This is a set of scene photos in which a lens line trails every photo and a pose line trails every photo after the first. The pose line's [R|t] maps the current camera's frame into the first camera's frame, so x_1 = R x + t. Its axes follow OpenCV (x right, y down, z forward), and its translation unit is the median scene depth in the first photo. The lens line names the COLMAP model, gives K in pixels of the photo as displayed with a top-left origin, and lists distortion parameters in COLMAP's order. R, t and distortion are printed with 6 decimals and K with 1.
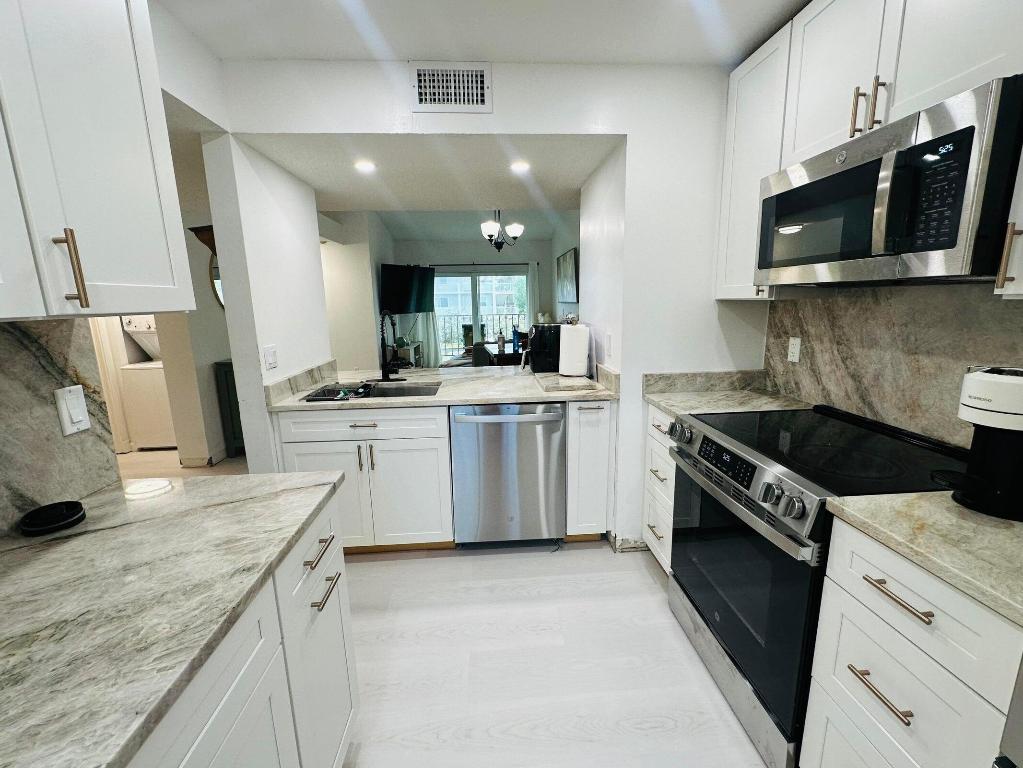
lens RADIAL K [[422.3, 0, 511.5], [0, 422.3, 384.0], [0, 0, 1]] dist [-0.003396, 0.000173]
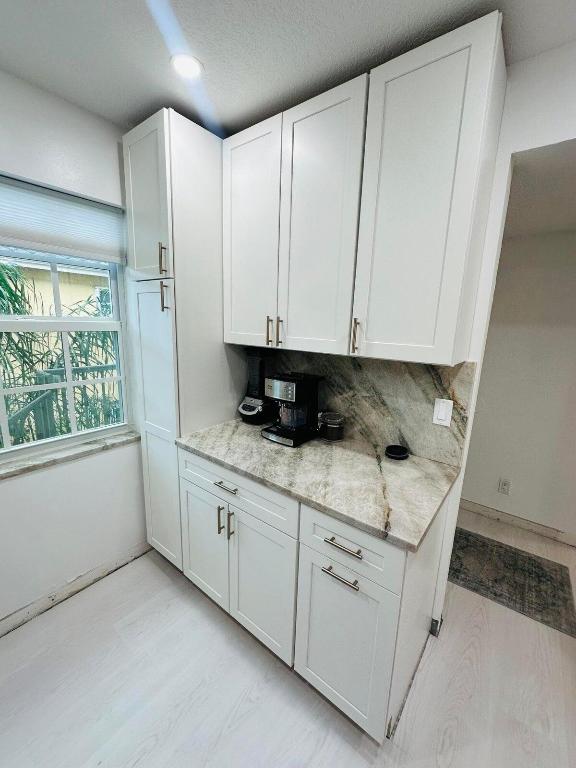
lens RADIAL K [[317.0, 0, 288.0], [0, 317.0, 384.0], [0, 0, 1]] dist [-0.003396, 0.000173]
pose [[-0.667952, 0.144732, -0.729995, 0.325579], [-0.164286, 0.928031, 0.334319, -0.397324], [0.725844, 0.343237, -0.596103, 1.351228]]
